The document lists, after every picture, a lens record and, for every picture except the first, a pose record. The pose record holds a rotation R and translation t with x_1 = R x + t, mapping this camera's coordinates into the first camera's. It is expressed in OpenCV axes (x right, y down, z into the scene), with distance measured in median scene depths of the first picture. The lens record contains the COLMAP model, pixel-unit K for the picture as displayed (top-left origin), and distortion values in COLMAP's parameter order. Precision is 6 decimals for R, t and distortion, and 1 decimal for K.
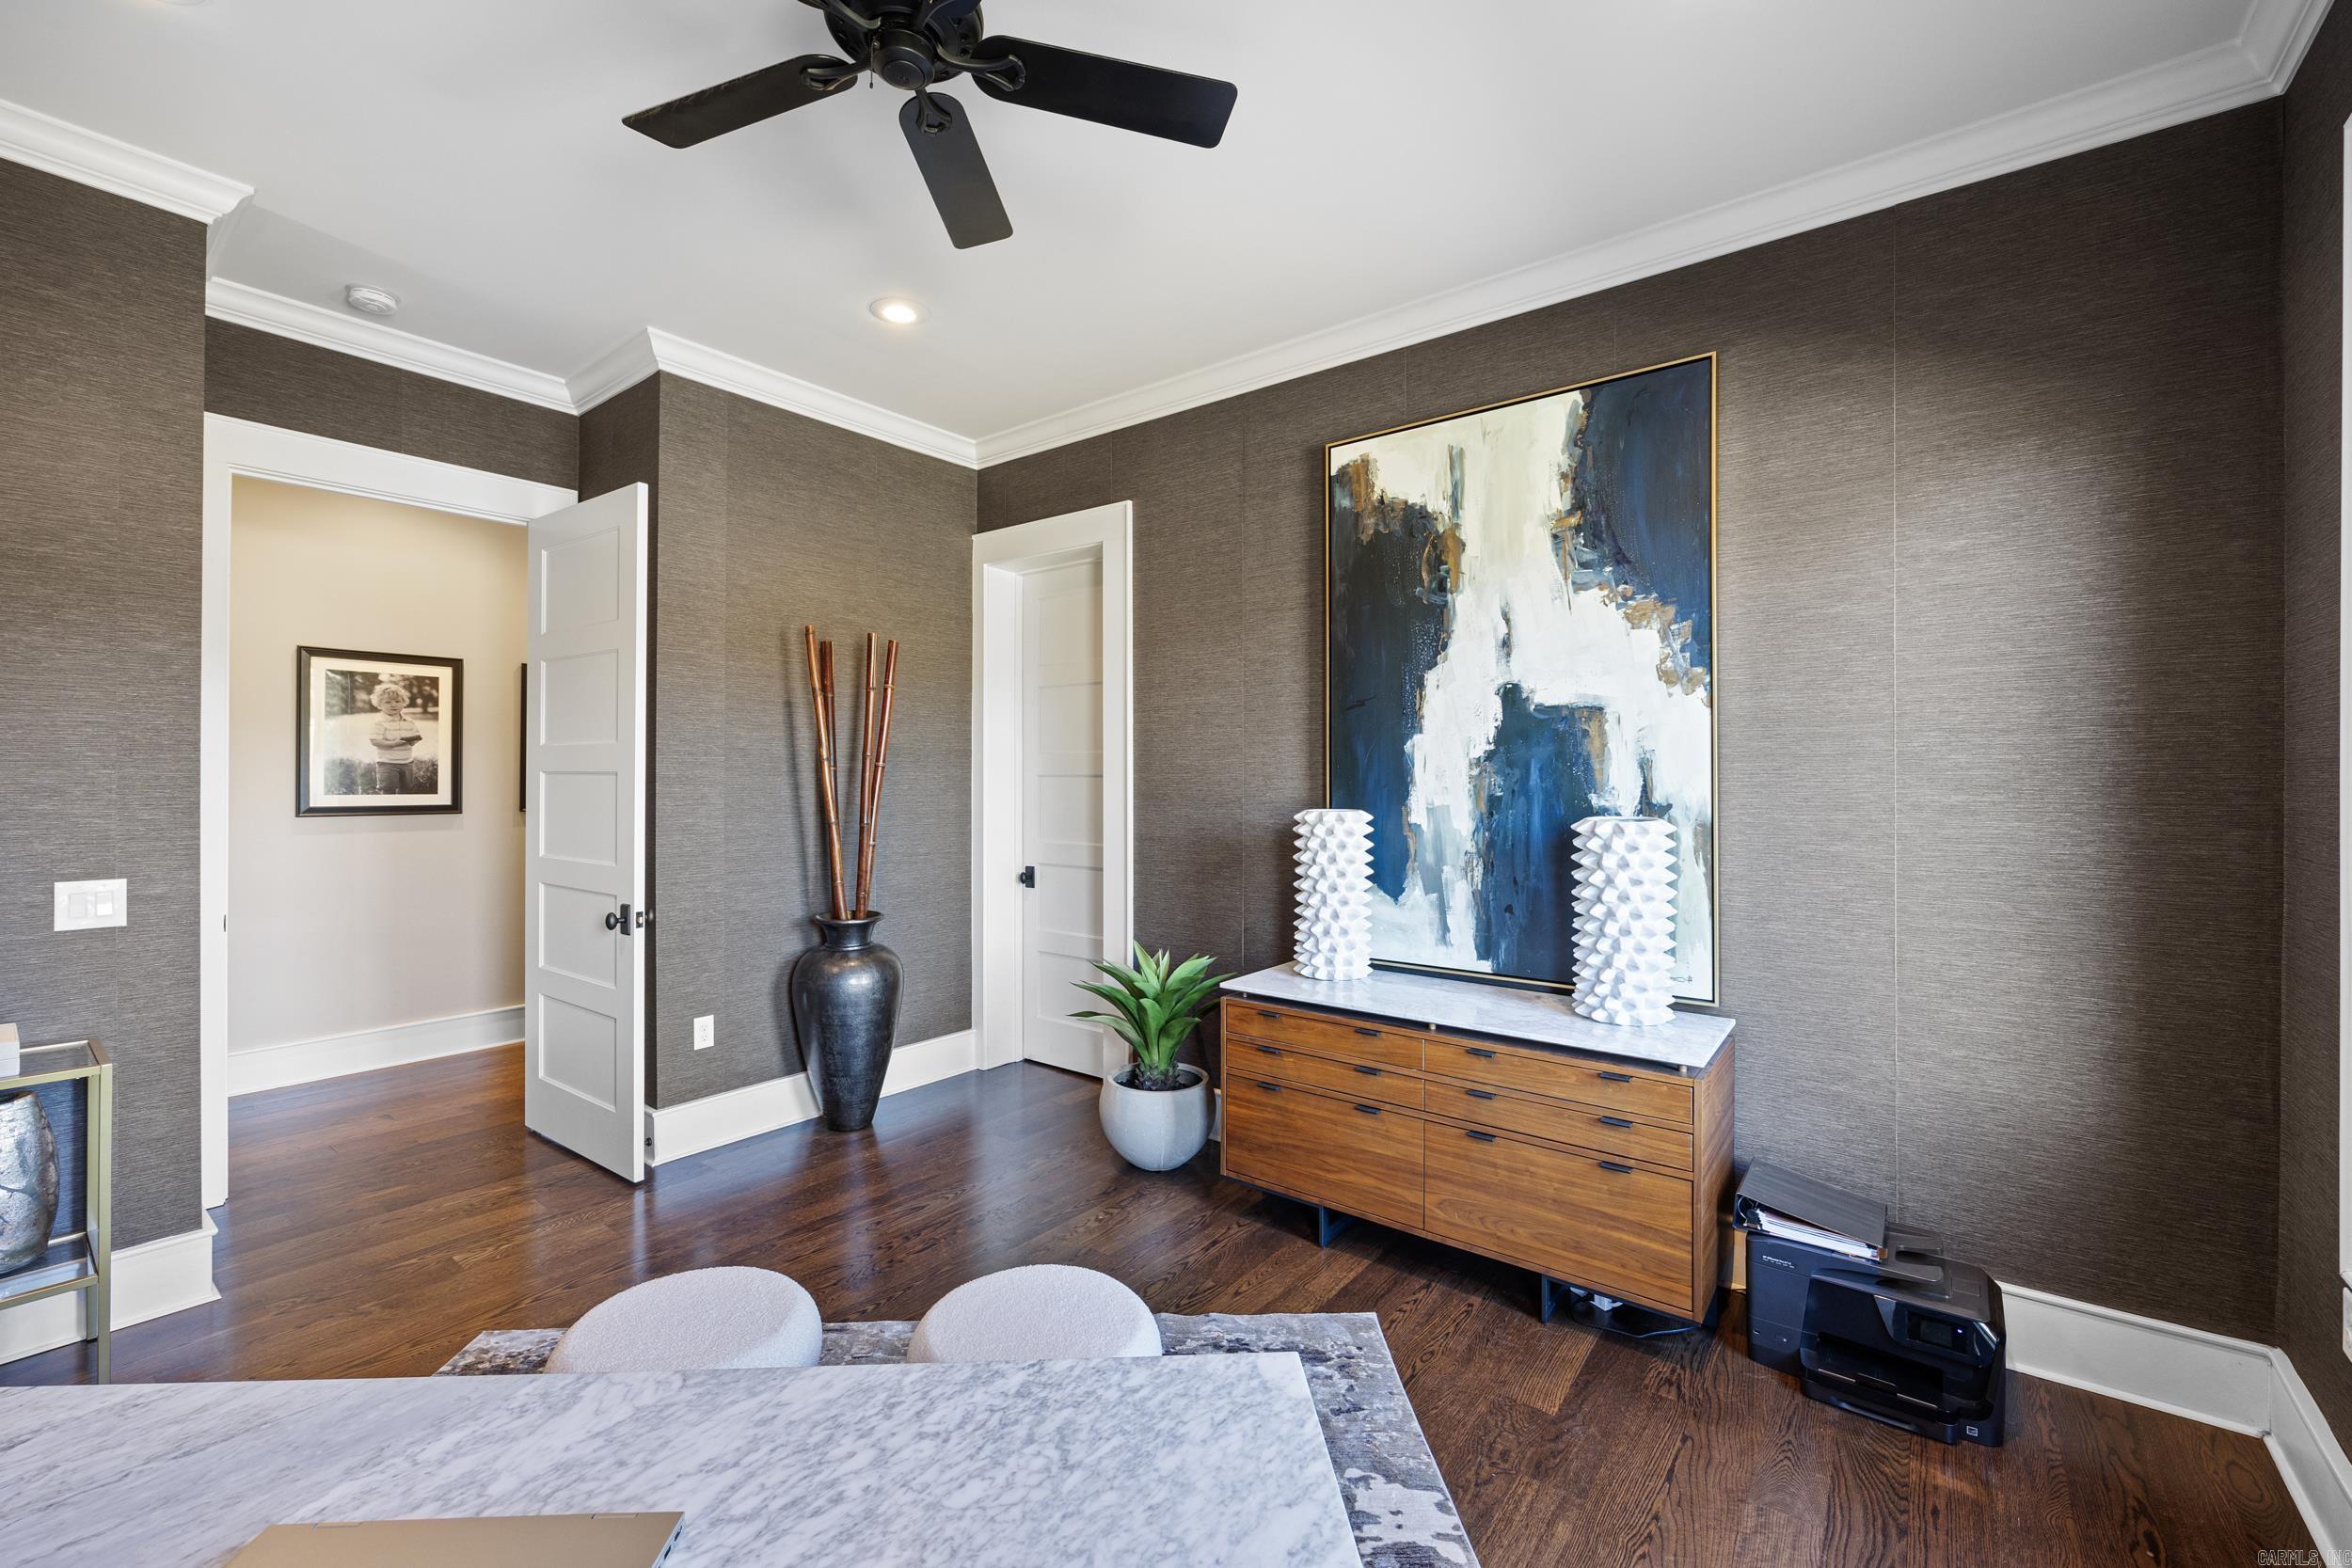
lens RADIAL K [[966.2, 0, 1181.4], [0, 966.2, 775.0], [0, 0, 1]] dist [0.000485, -0.000035]
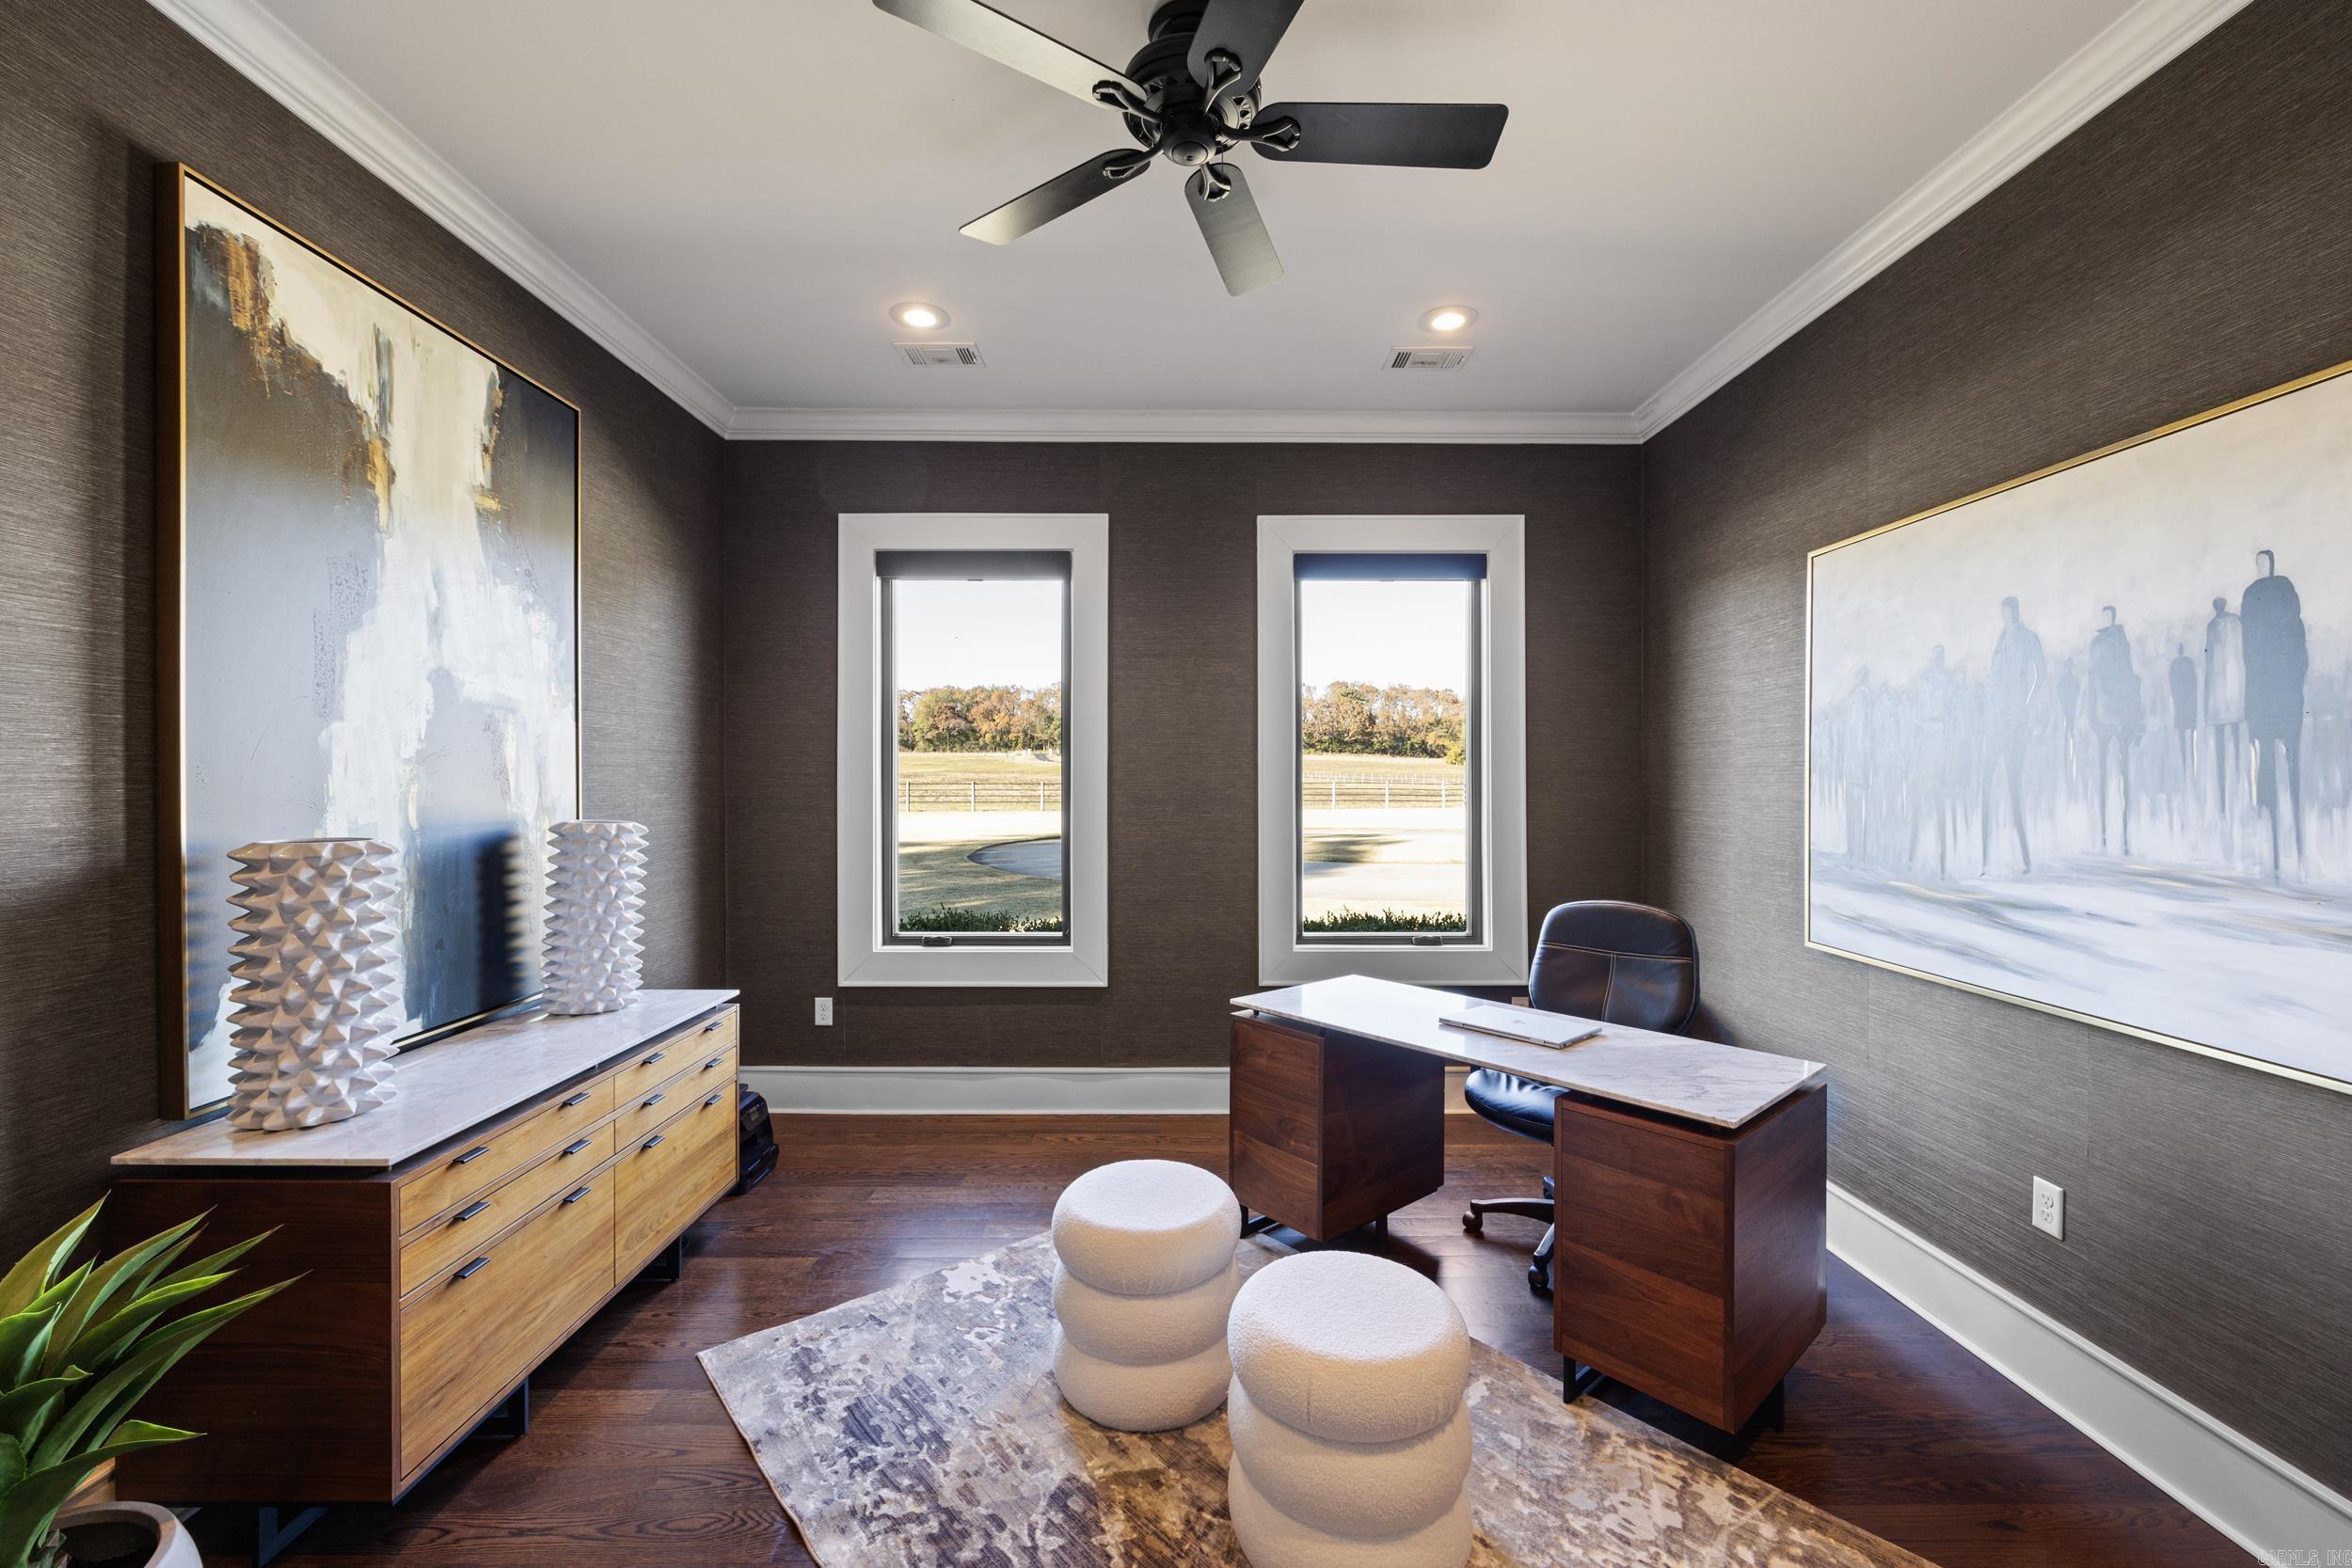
lens RADIAL K [[966.2, 0, 1178.3], [0, 966.2, 780.0], [0, 0, 1]] dist [0.000485, -0.000035]
pose [[-0.612513, -0.003105, 0.790455, -0.679007], [-0.004355, 0.999990, 0.000554, -0.003988], [-0.790449, -0.003103, -0.612520, 0.990727]]
